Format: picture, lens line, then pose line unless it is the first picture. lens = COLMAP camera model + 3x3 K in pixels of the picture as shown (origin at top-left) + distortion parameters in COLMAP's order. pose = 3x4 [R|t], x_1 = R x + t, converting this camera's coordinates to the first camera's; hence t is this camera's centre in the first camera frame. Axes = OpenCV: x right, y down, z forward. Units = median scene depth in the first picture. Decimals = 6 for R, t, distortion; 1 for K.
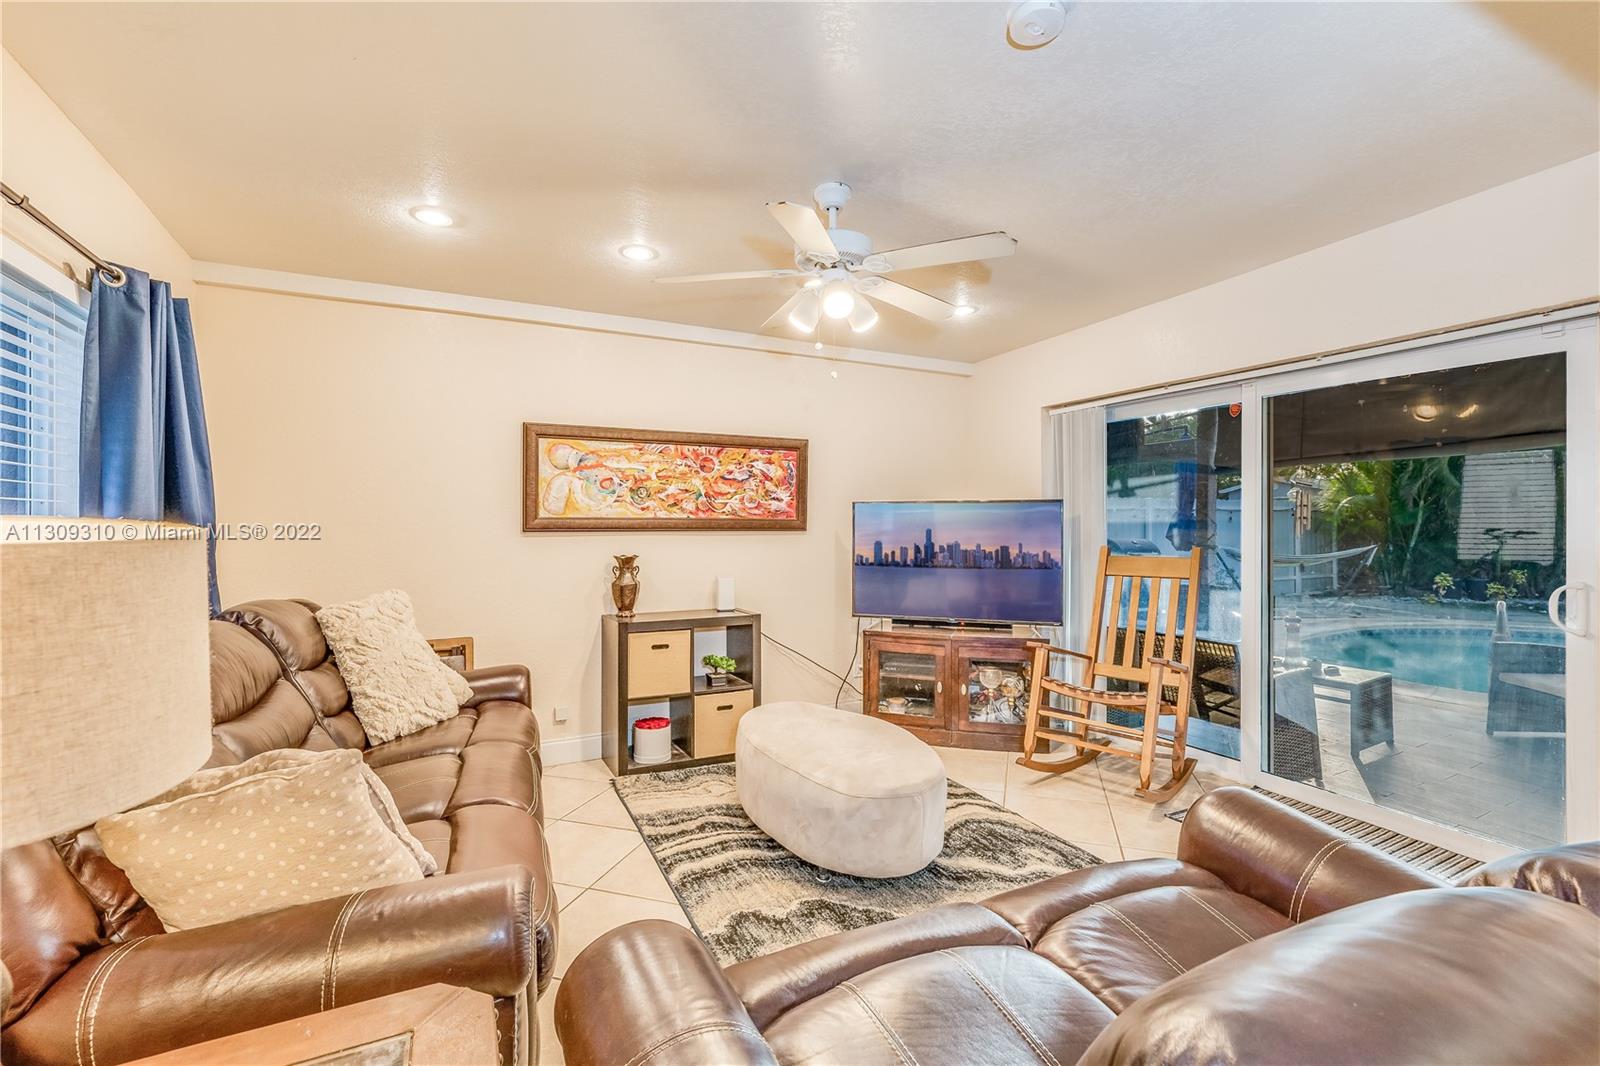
lens RADIAL K [[691.7, 0, 798.9], [0, 691.7, 524.8], [0, 0, 1]] dist [-0.002538, -0.000113]
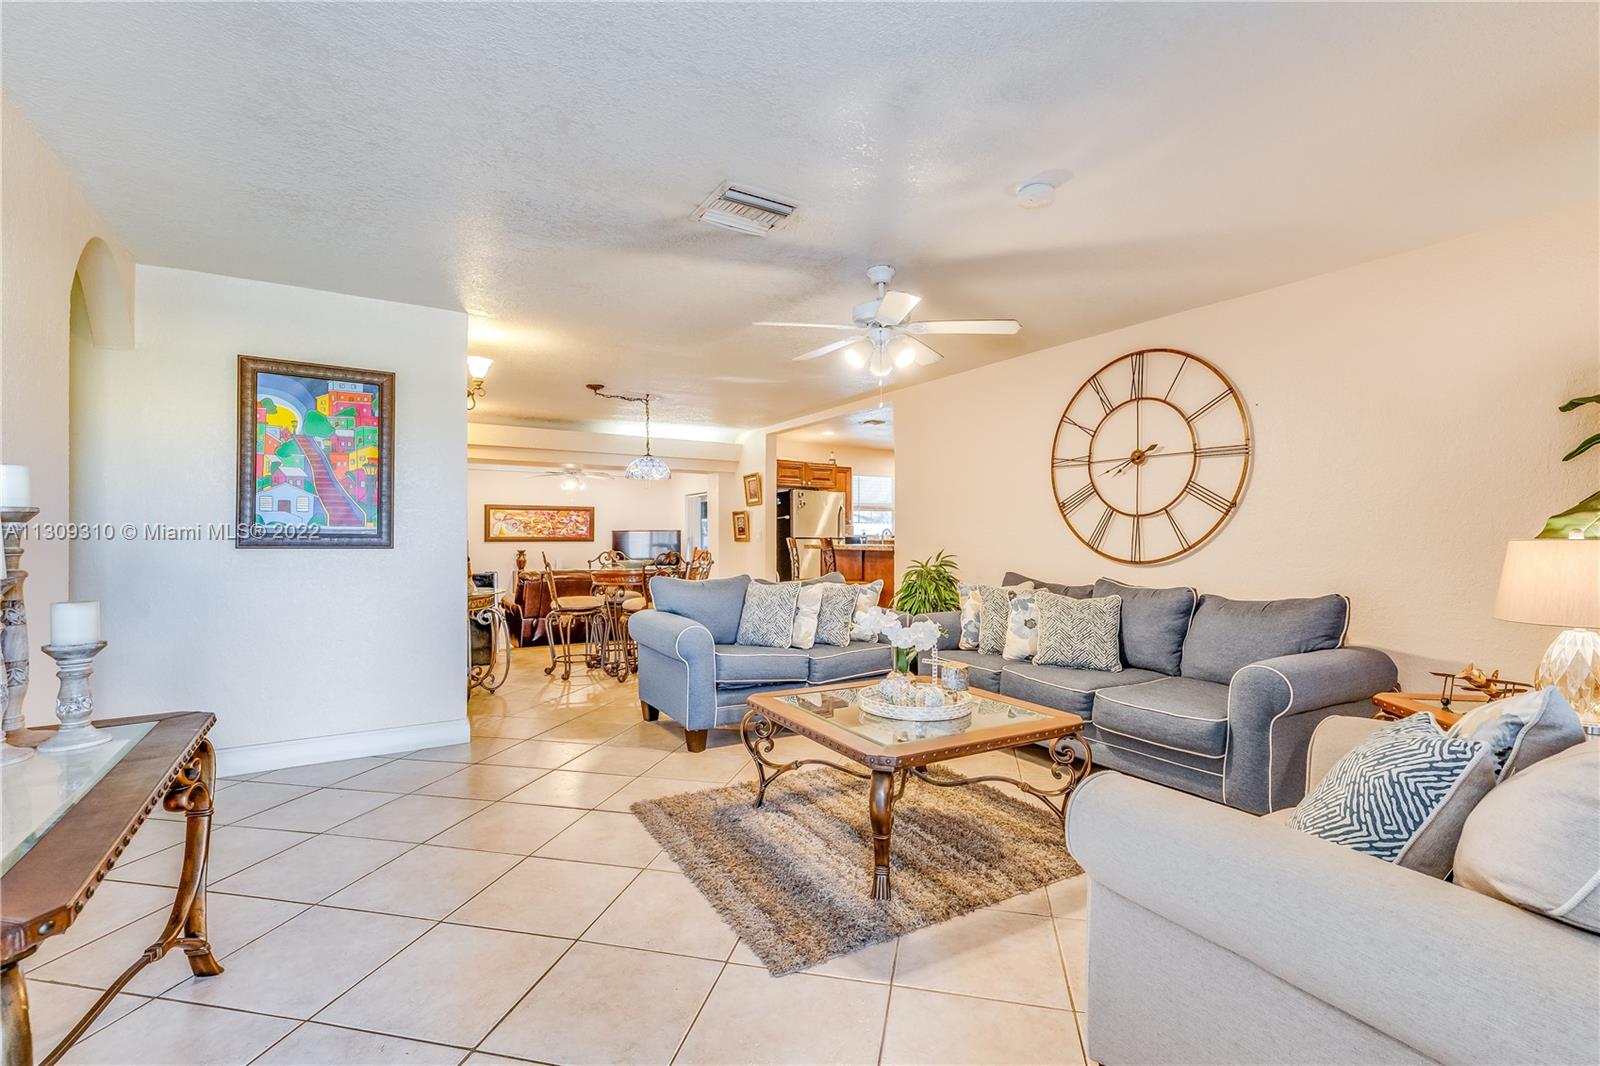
lens RADIAL K [[717.7, 0, 805.6], [0, 717.7, 537.5], [0, 0, 1]] dist [-0.002406, 0.000901]
pose [[0.996985, 0.000711, 0.077597, 0.621771], [-0.000713, 1.000000, 0.000001, -0.007605], [-0.077597, -0.000057, 0.996985, -1.843076]]
